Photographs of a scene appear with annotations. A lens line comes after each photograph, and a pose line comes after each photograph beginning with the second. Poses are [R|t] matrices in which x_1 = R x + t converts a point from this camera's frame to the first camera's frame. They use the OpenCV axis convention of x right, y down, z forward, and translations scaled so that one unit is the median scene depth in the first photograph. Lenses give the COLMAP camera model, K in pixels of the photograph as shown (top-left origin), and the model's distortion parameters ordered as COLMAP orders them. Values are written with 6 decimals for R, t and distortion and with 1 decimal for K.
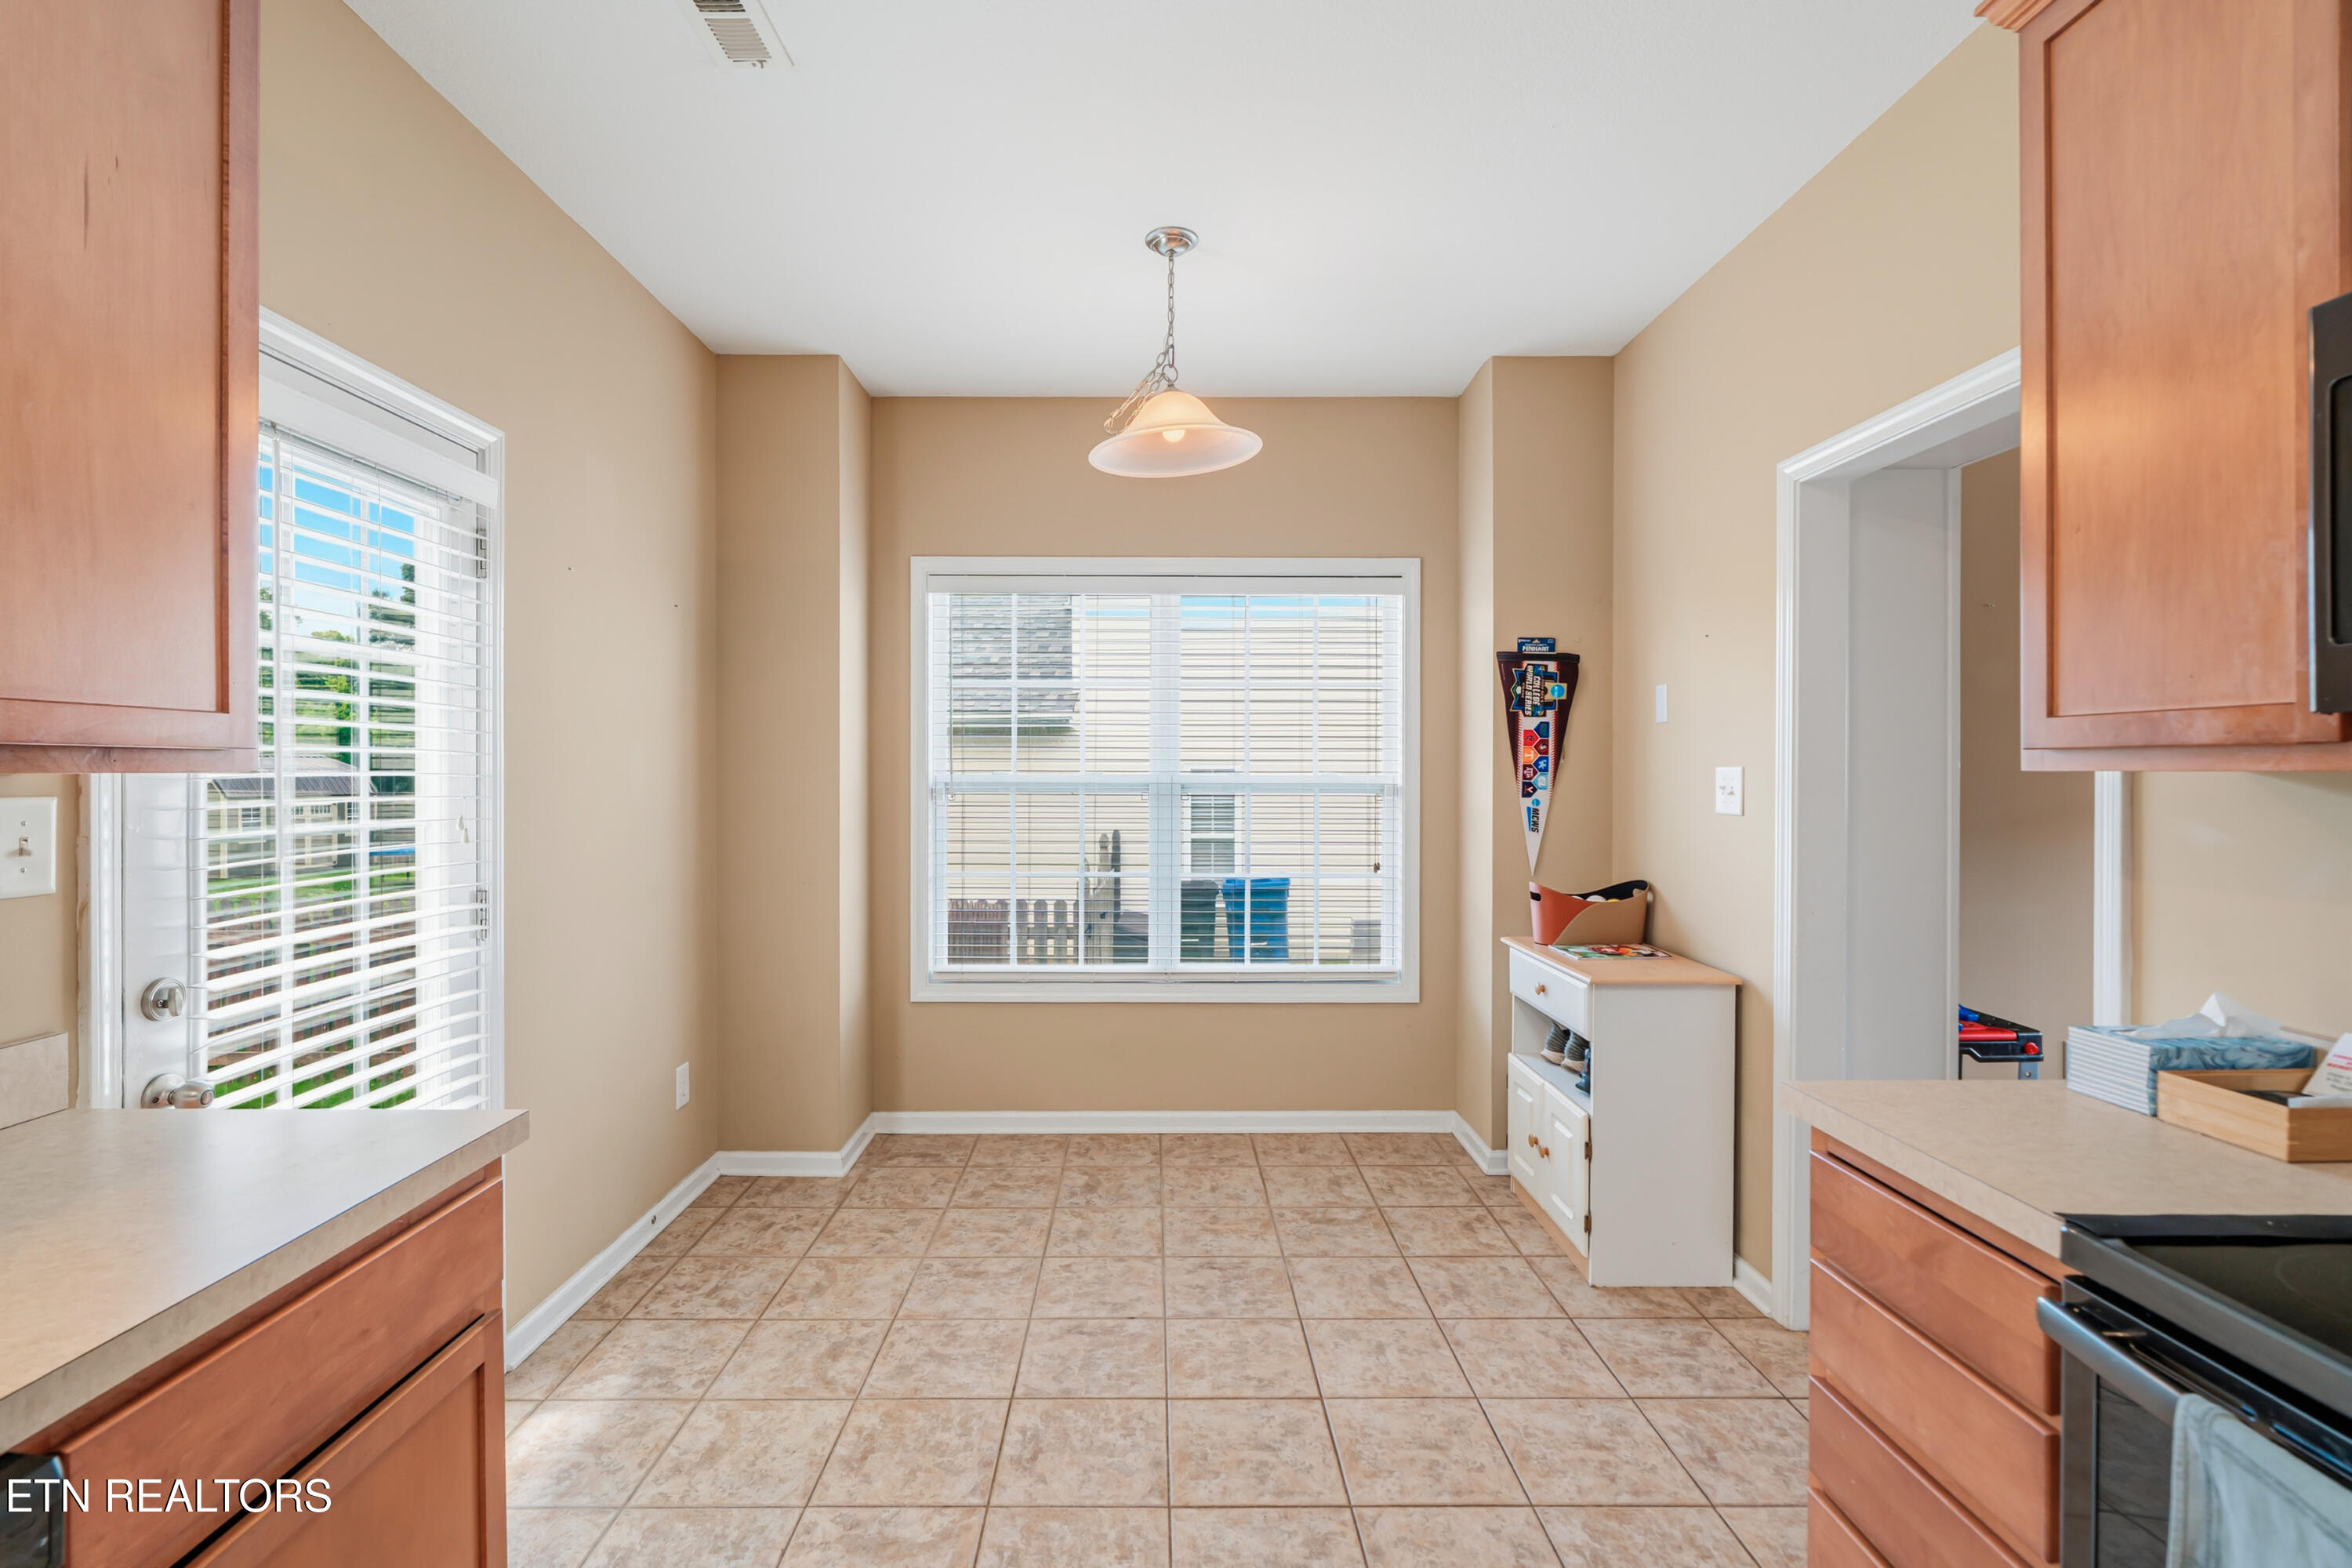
lens RADIAL K [[1048.5, 0, 1146.3], [0, 1048.5, 774.4], [0, 0, 1]] dist [-0.005475, 0.001081]
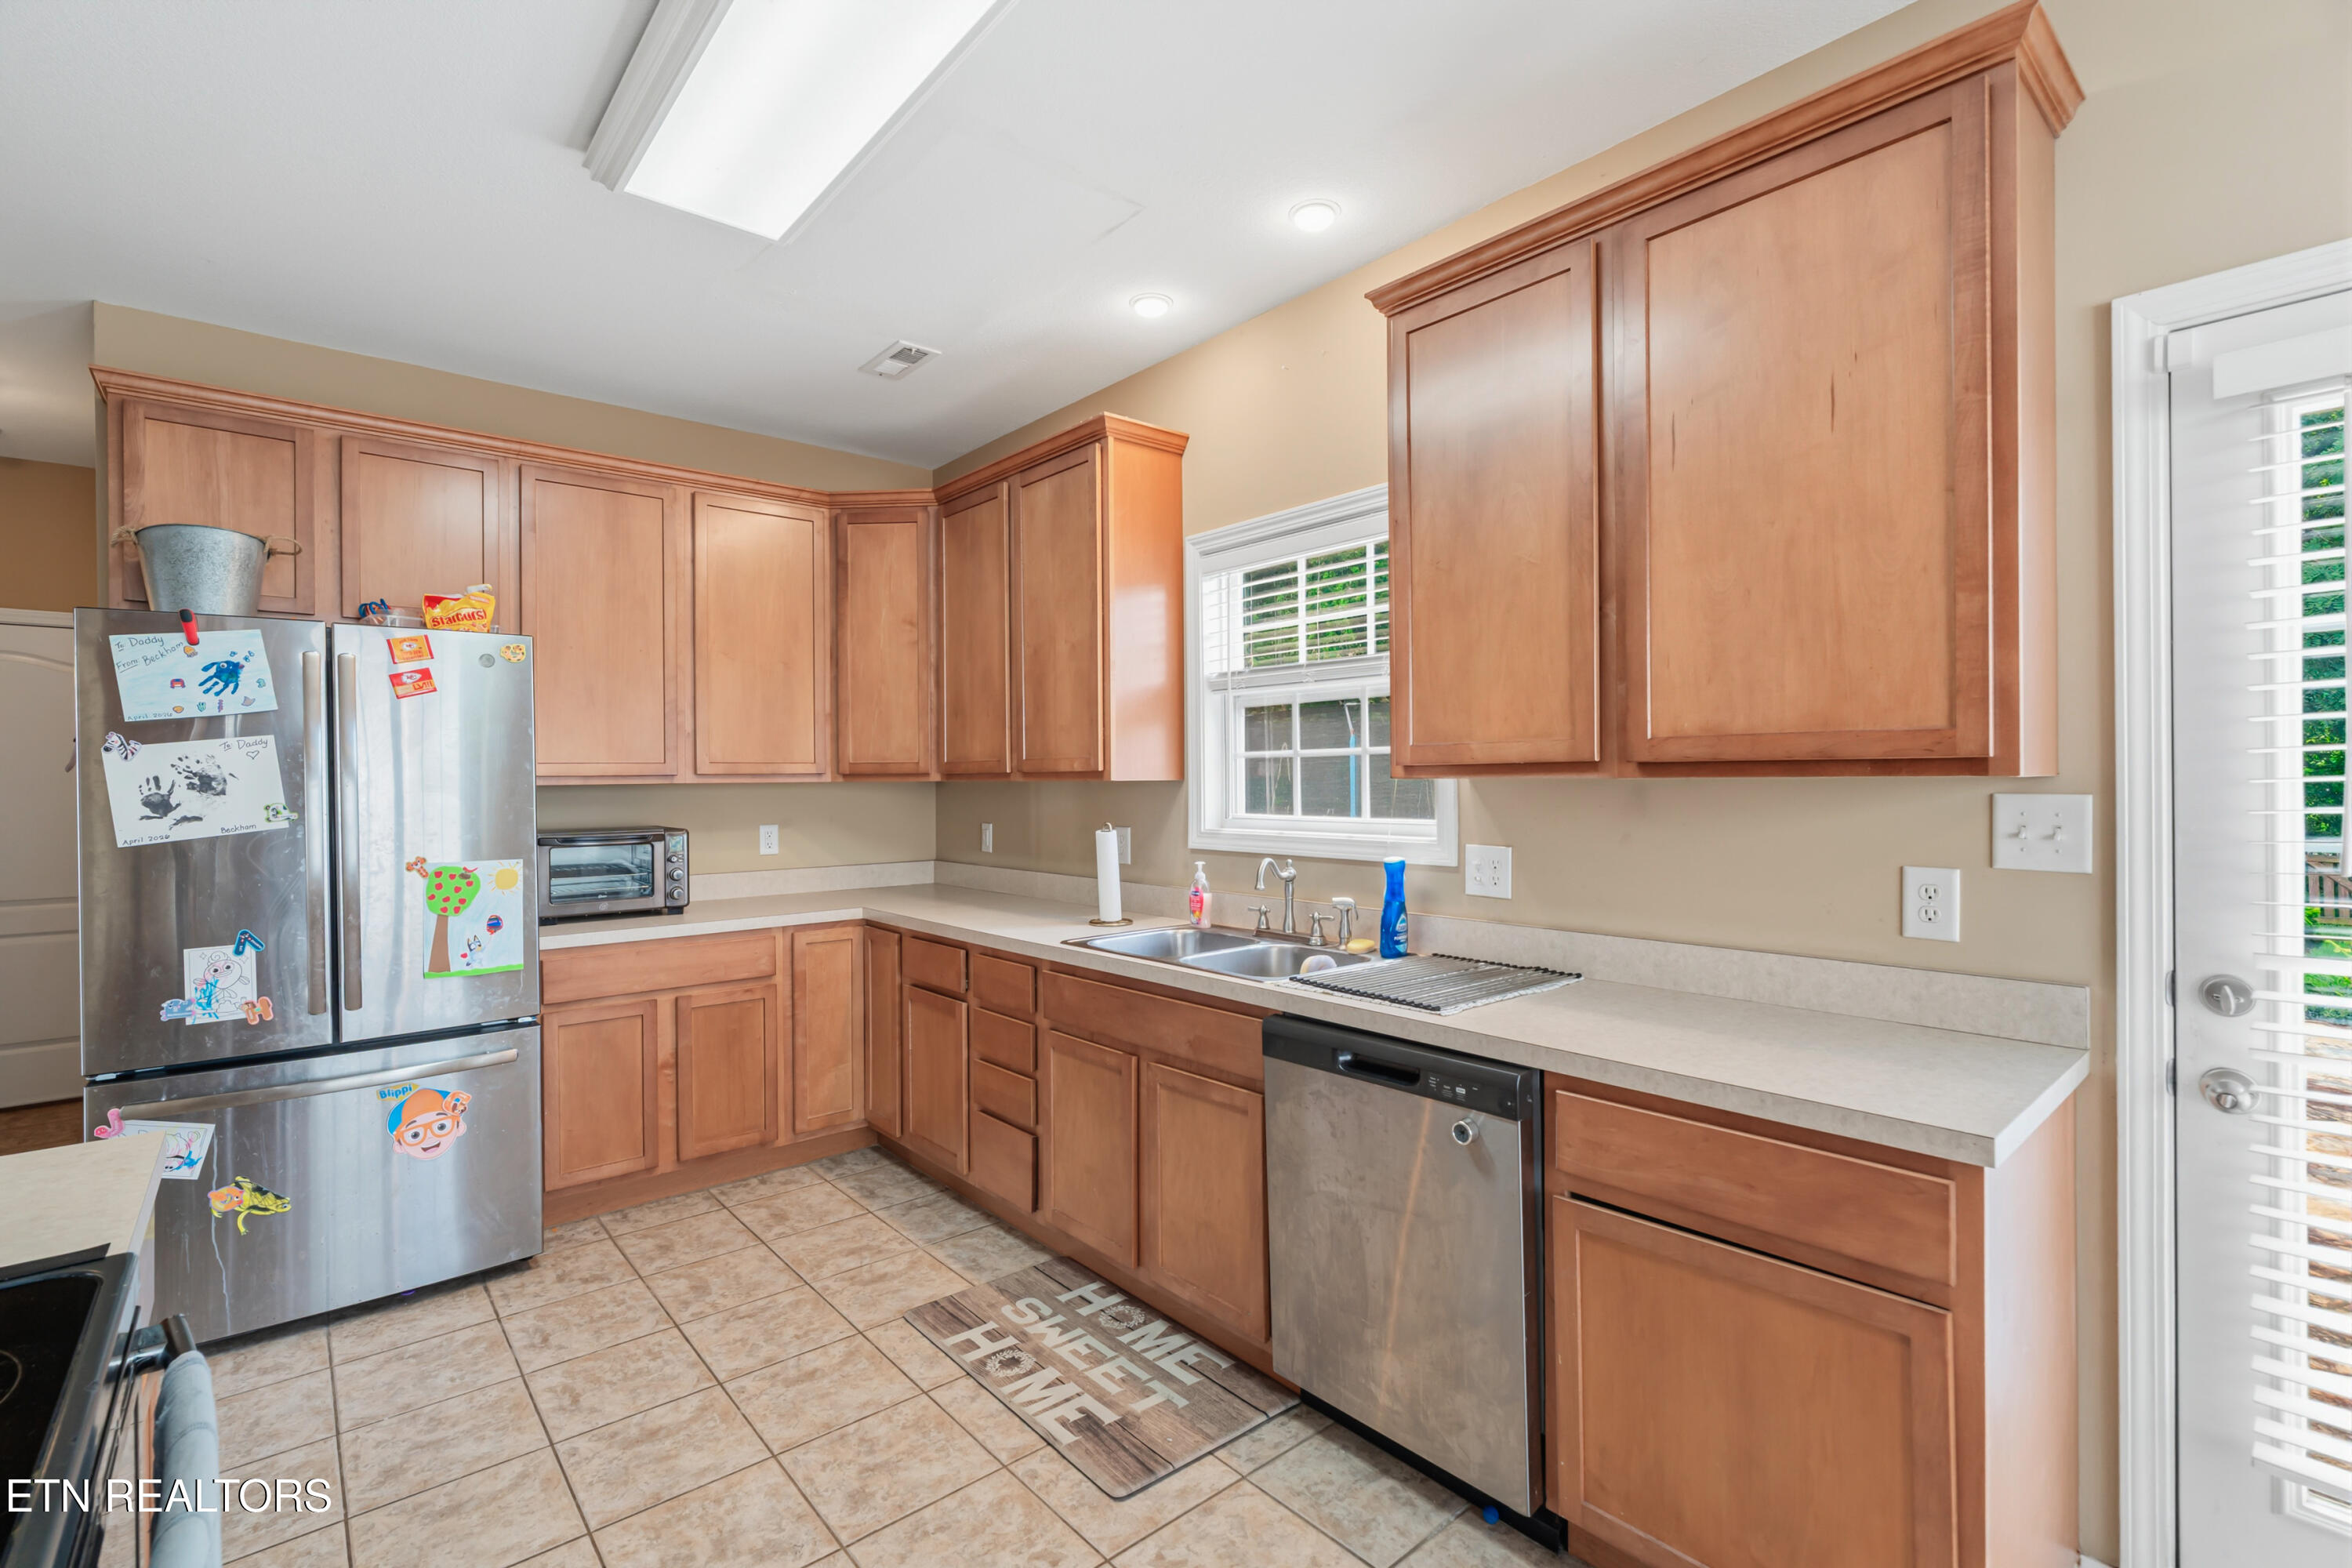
lens RADIAL K [[1048.5, 0, 1166.7], [0, 1048.5, 780.6], [0, 0, 1]] dist [-0.005475, 0.001081]
pose [[-0.761877, 0.009934, -0.647646, 0.278597], [0.007326, 0.999951, 0.006719, -0.005013], [0.647681, 0.000374, -0.761912, 0.599247]]
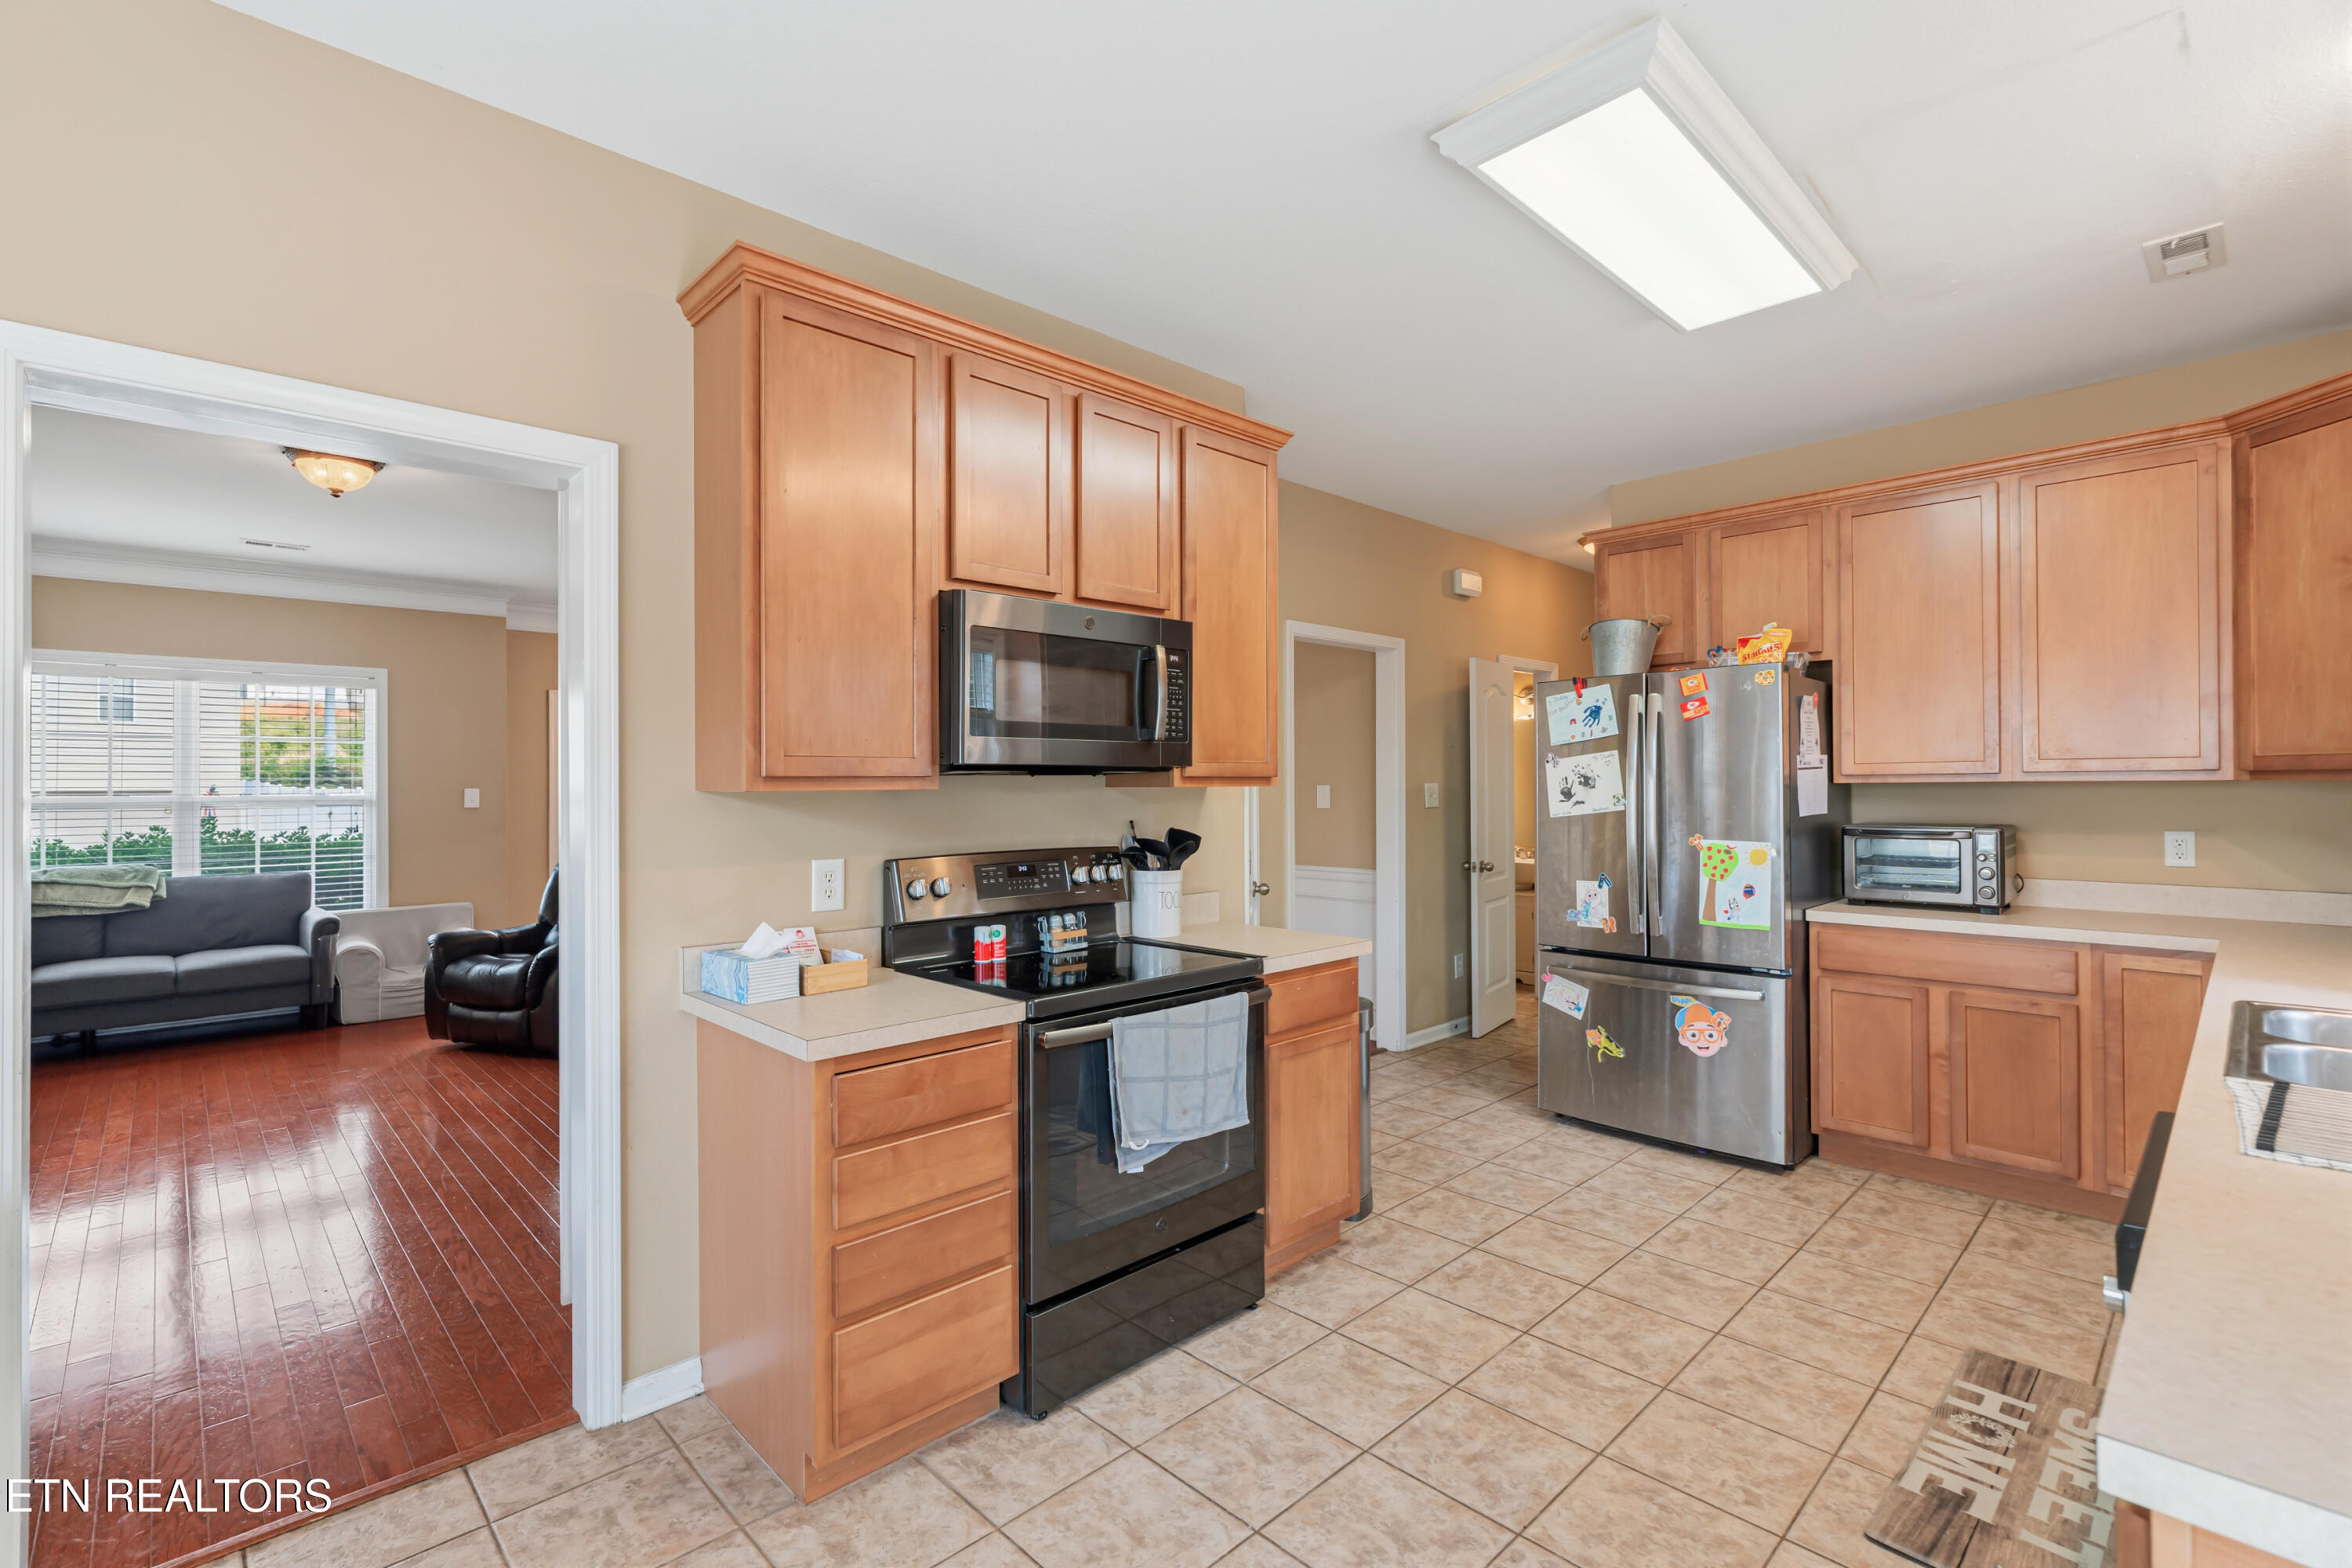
lens RADIAL K [[1048.5, 0, 1158.0], [0, 1048.5, 777.4], [0, 0, 1]] dist [-0.005475, 0.001081]
pose [[-0.685373, 0.011450, 0.728103, -0.318486], [0.010710, 0.999927, -0.005642, -0.005968], [-0.728114, 0.003931, -0.685445, 0.828295]]
